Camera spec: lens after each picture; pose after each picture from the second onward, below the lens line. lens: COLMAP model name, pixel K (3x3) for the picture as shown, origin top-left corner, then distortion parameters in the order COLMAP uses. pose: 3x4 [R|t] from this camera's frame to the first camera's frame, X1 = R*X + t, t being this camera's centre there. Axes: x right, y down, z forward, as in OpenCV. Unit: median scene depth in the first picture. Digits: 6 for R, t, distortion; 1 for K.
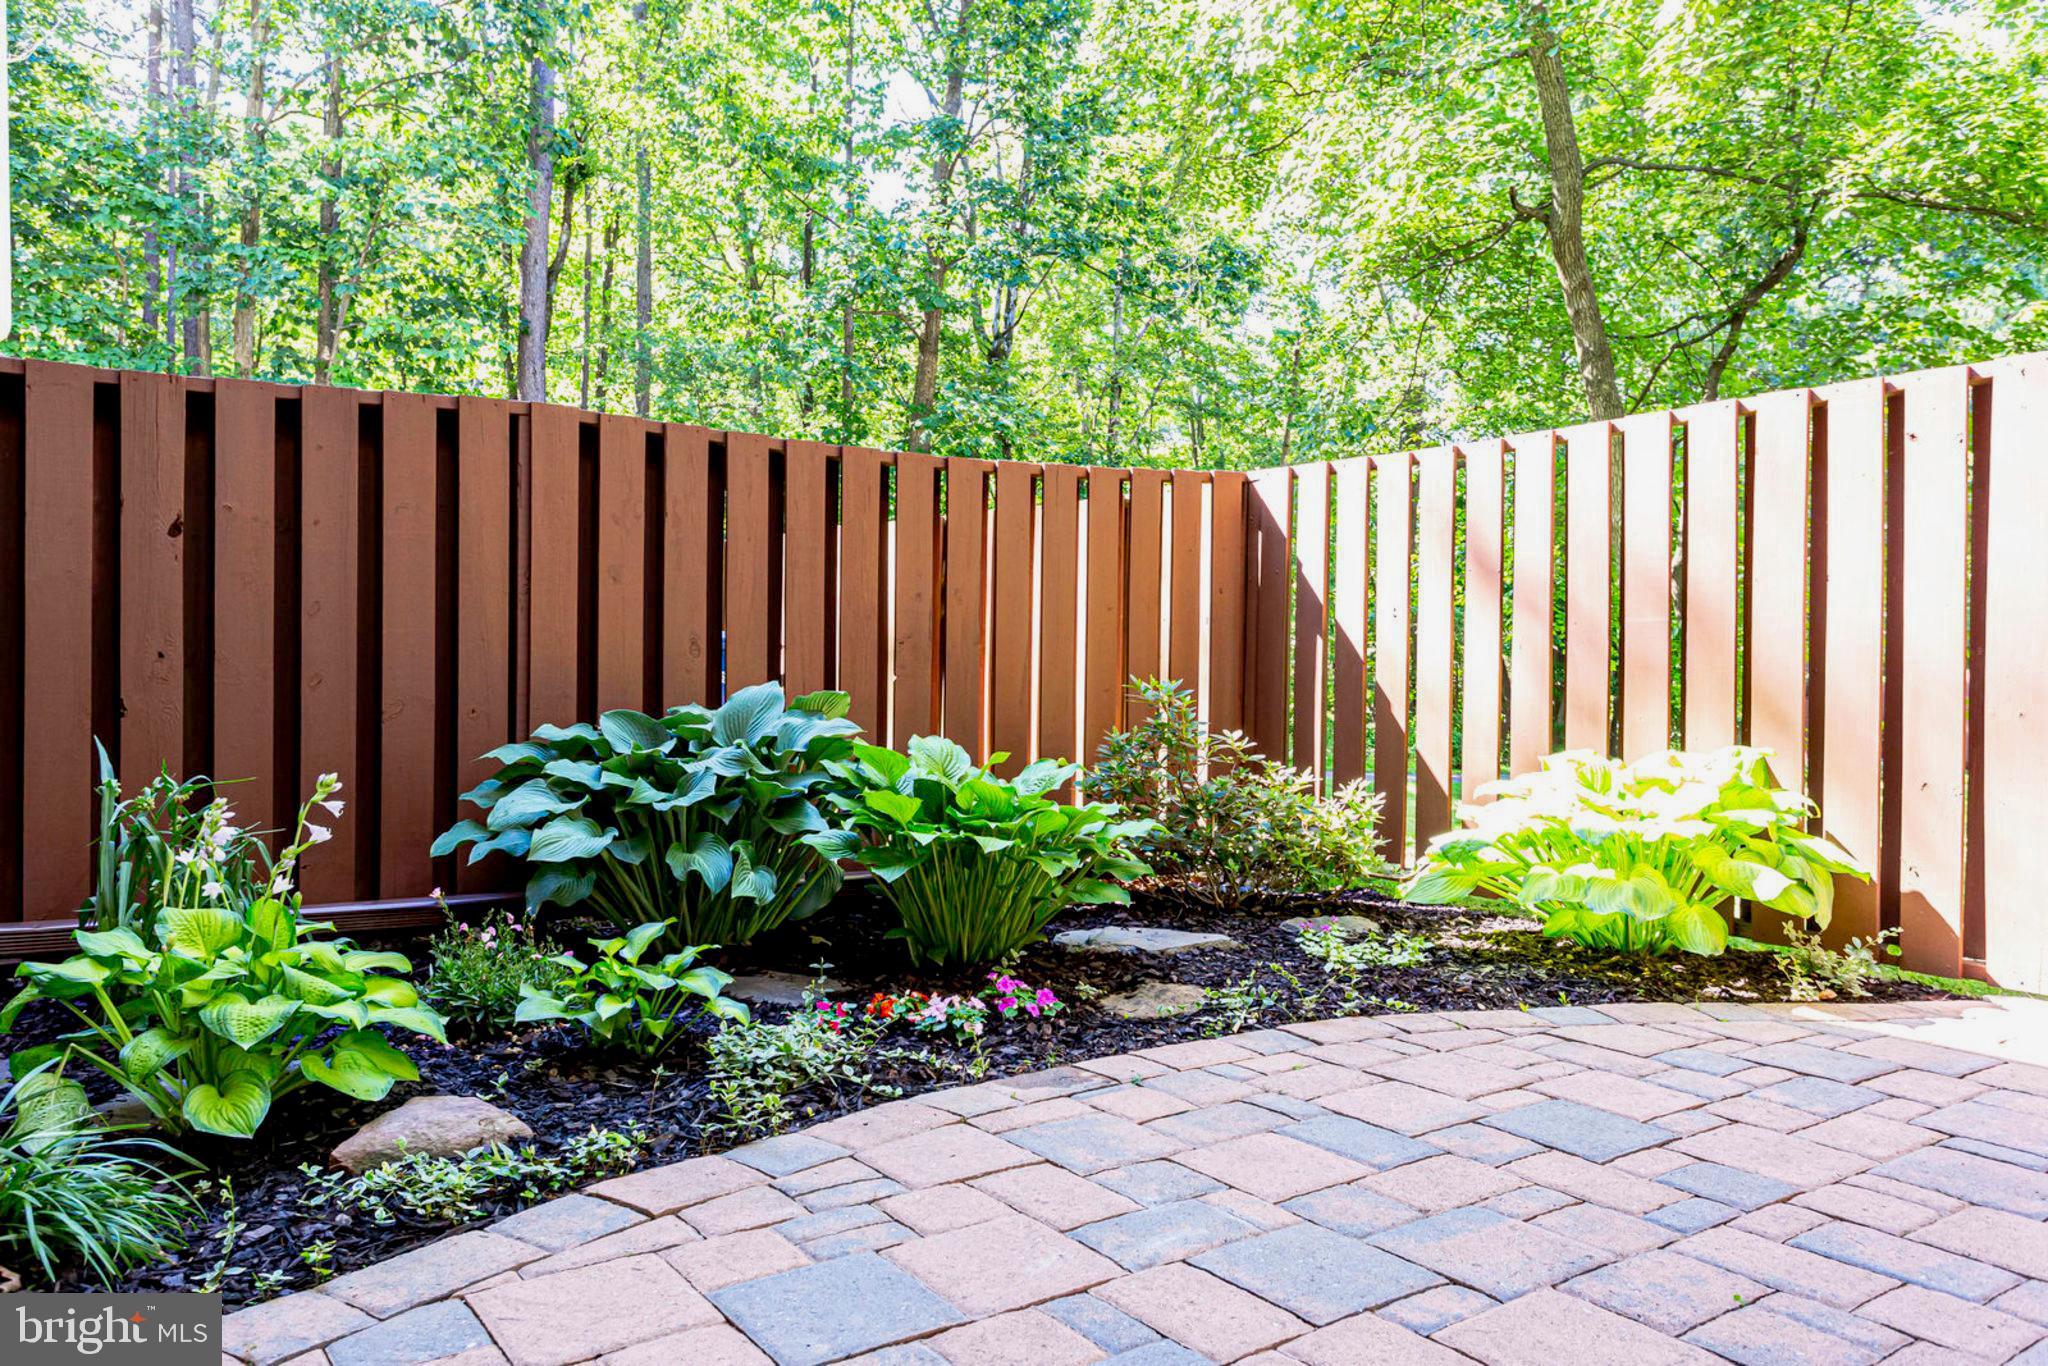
lens RADIAL K [[1441.0, 0, 1021.4], [0, 1441.0, 670.3], [0, 0, 1]] dist [-0.003554, -0.001254]
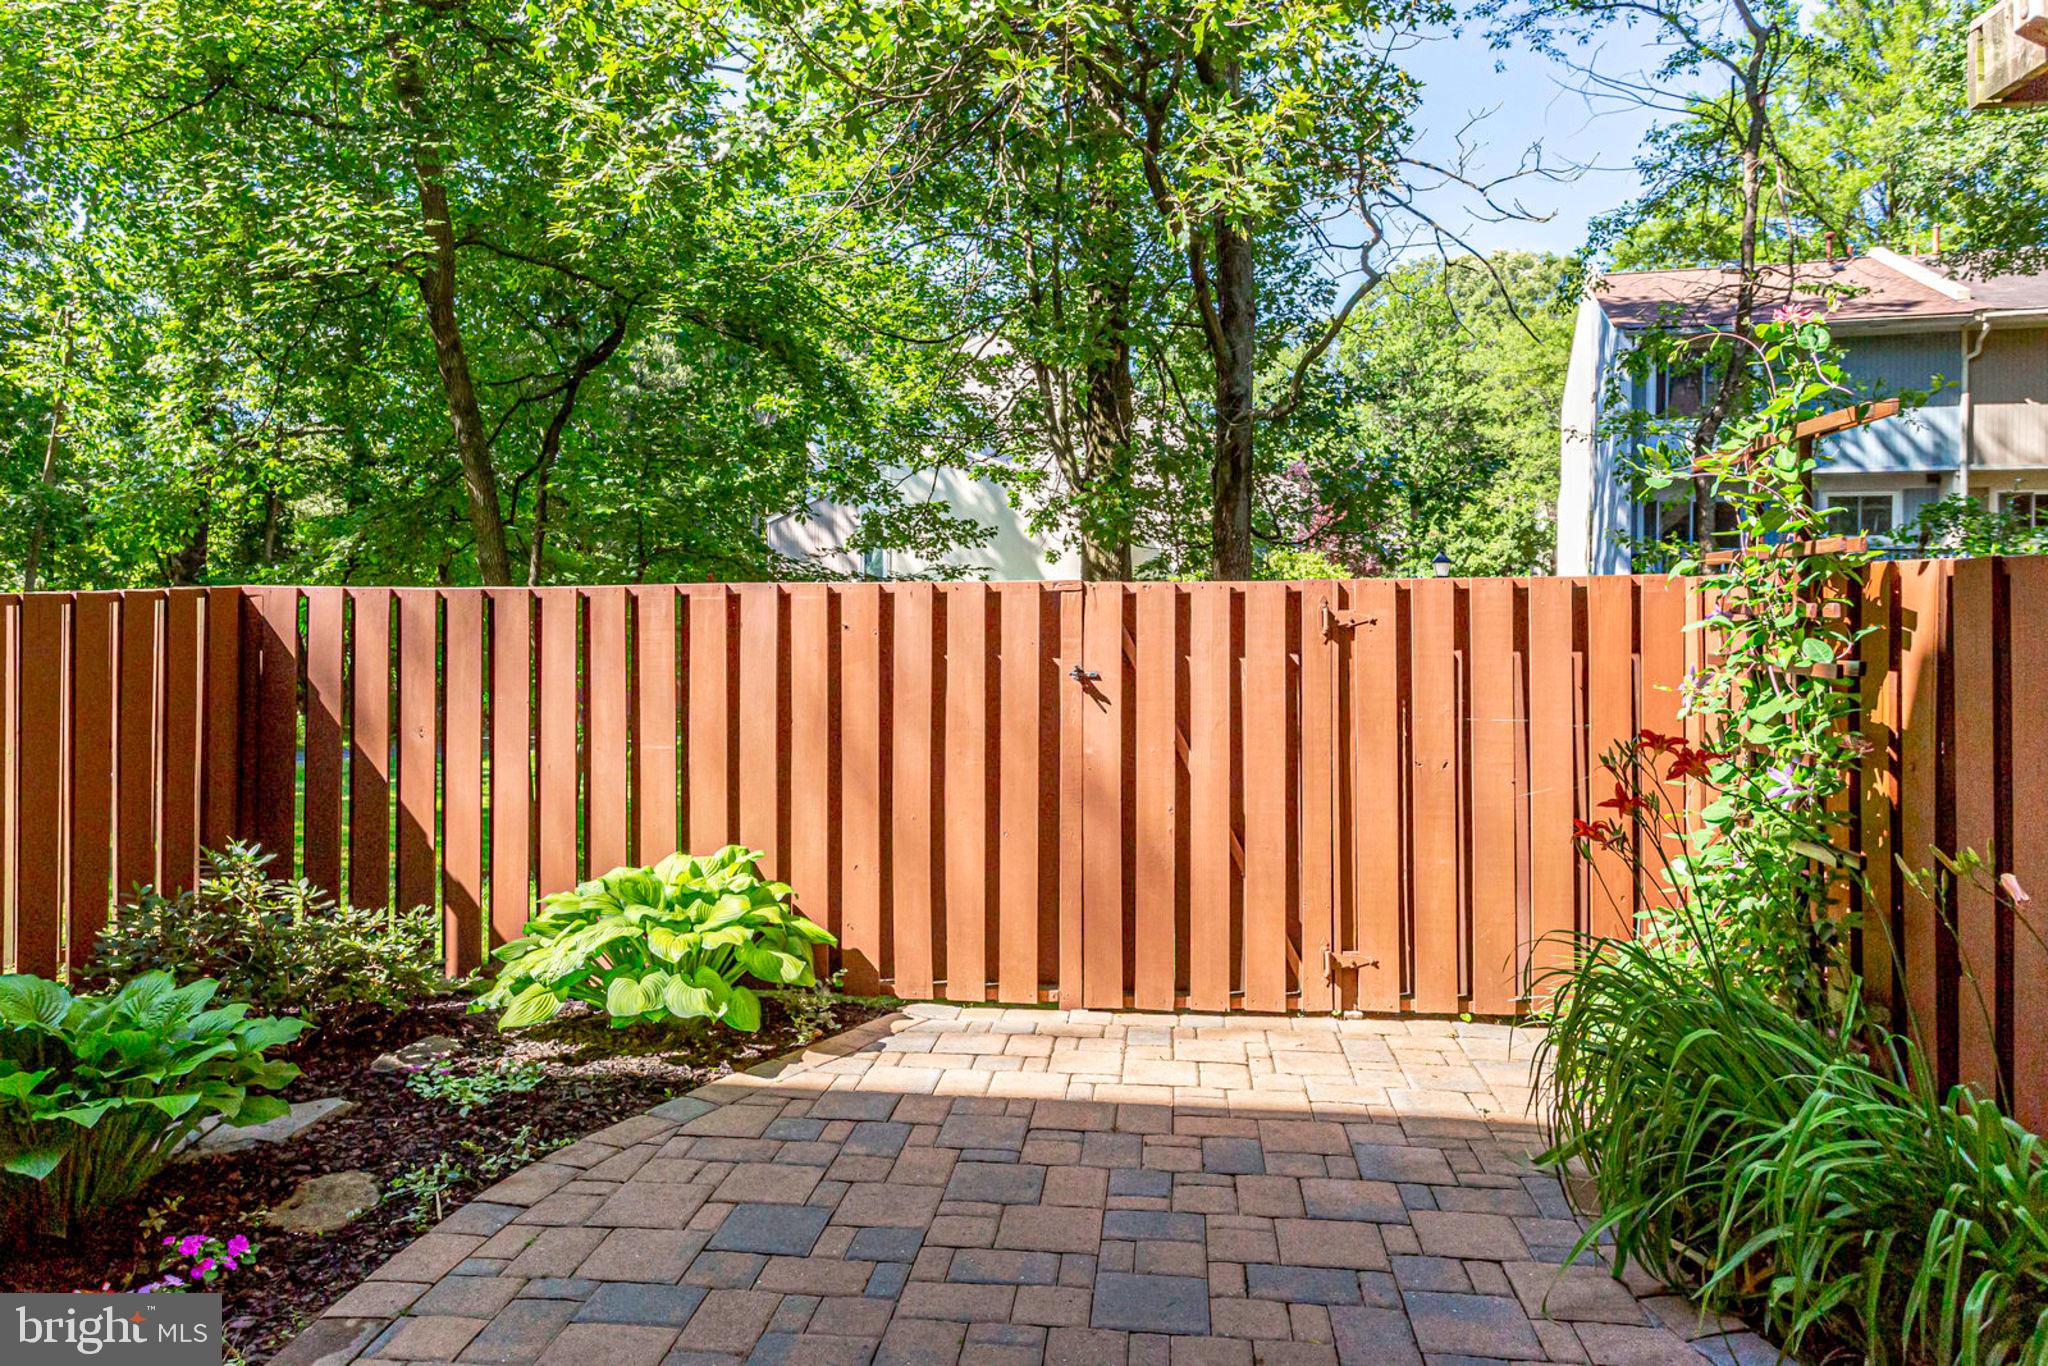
lens RADIAL K [[1304.9, 0, 1022.8], [0, 1304.9, 611.0], [0, 0, 1]] dist [0.000224, -0.003848]
pose [[0.660948, -0.002811, 0.750426, -0.356237], [0.007639, 0.999966, -0.002983, -0.243908], [-0.750393, 0.007704, 0.660947, -0.011980]]
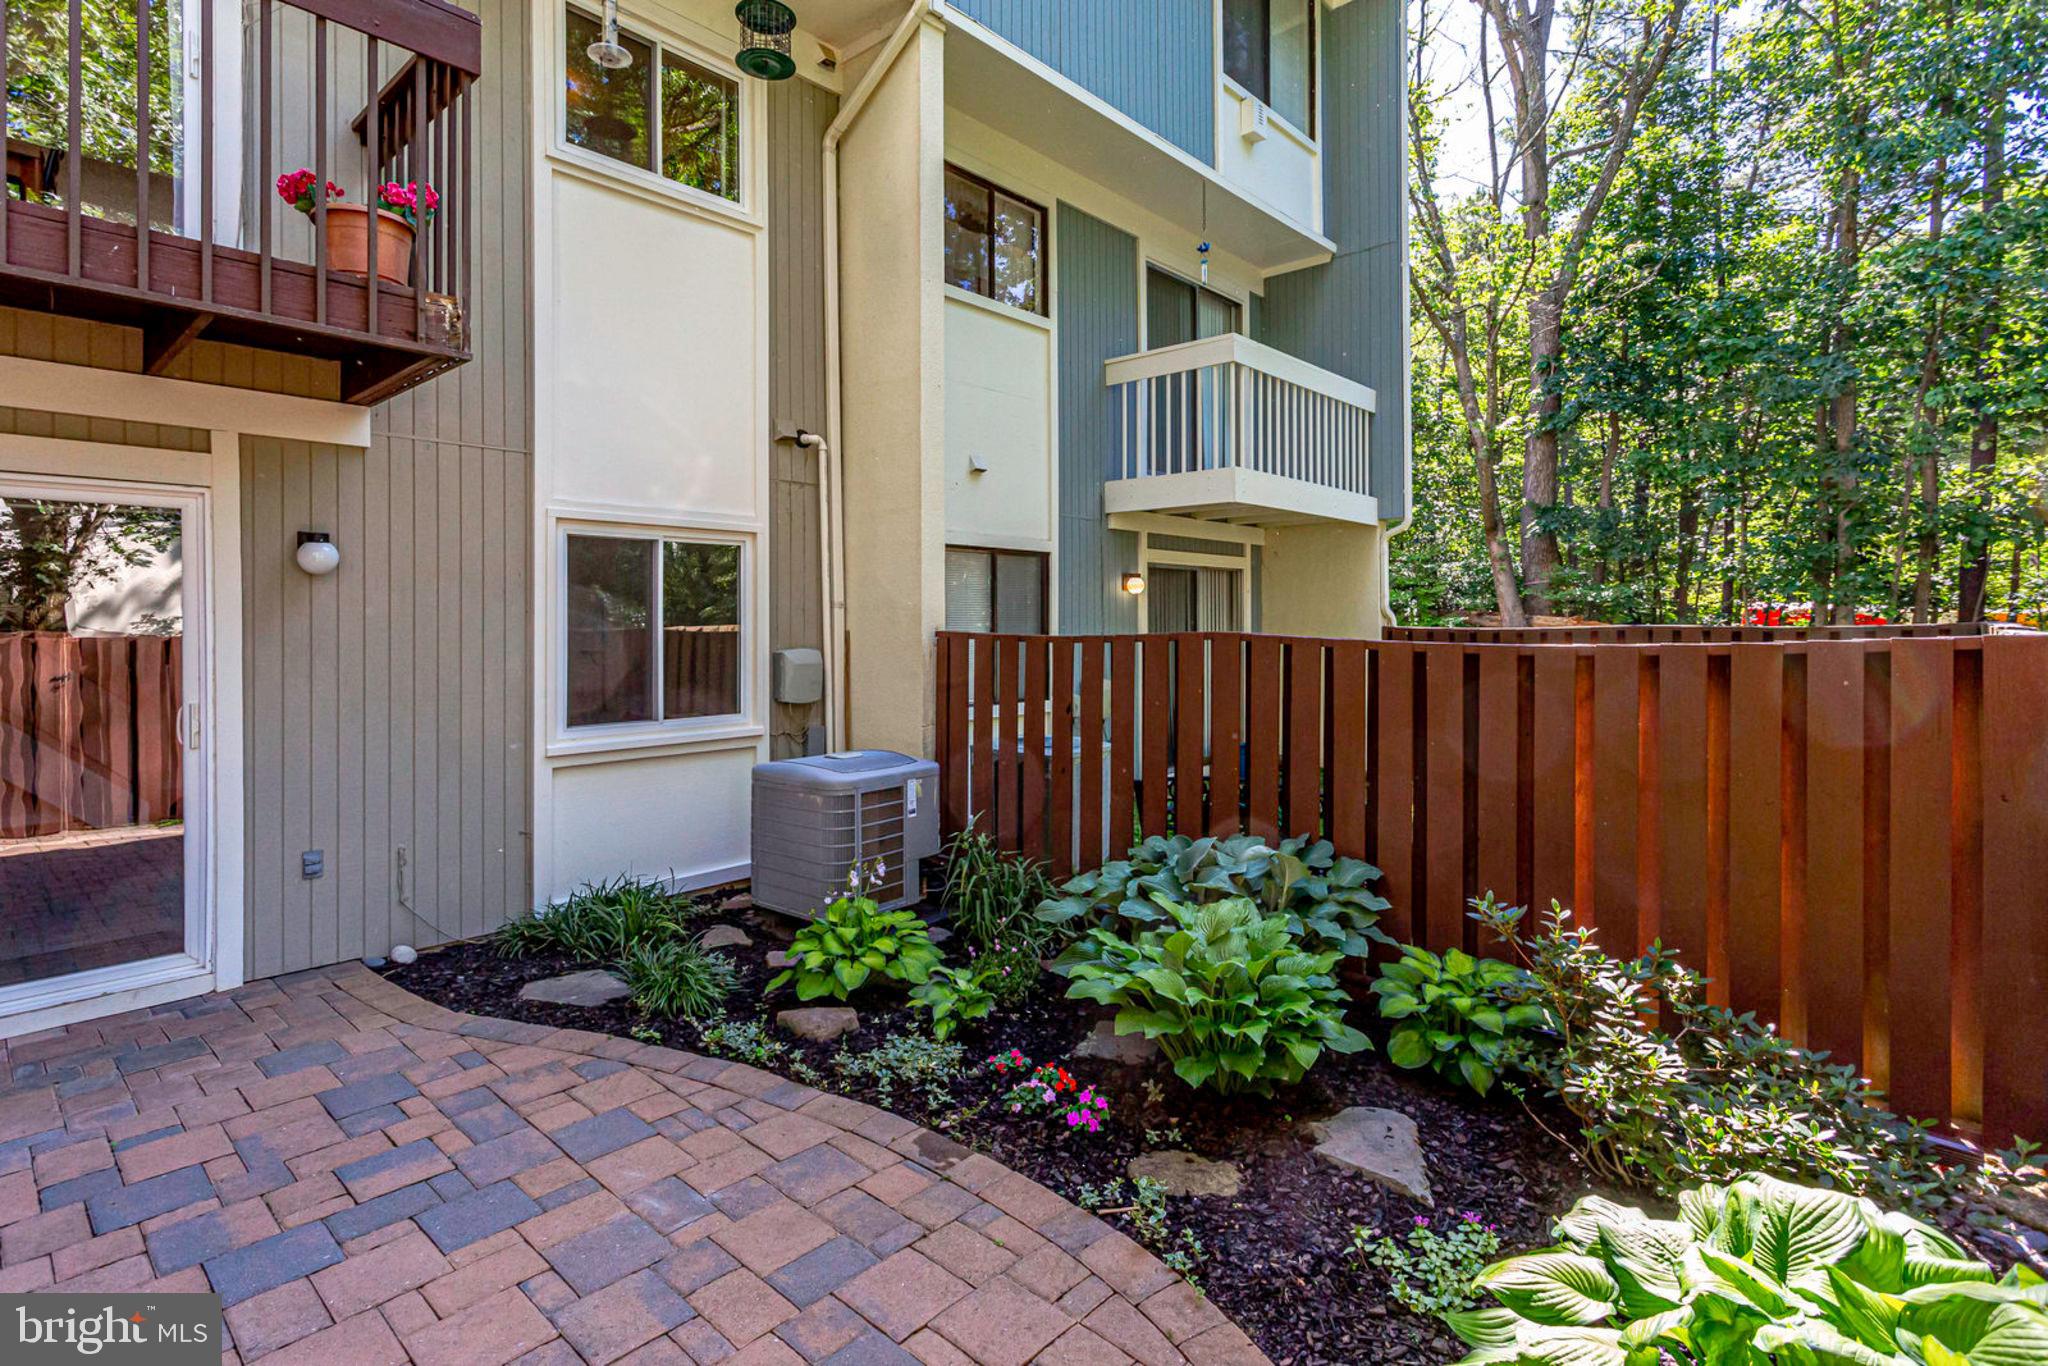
lens RADIAL K [[991.5, 0, 1025.5], [0, 991.5, 623.9], [0, 0, 1]] dist [0.000647, 0.000525]
pose [[0.226438, -0.005959, -0.974007, 1.133257], [-0.008428, 0.999932, -0.008077, -0.292224], [0.973989, 0.010038, 0.226372, 0.855761]]
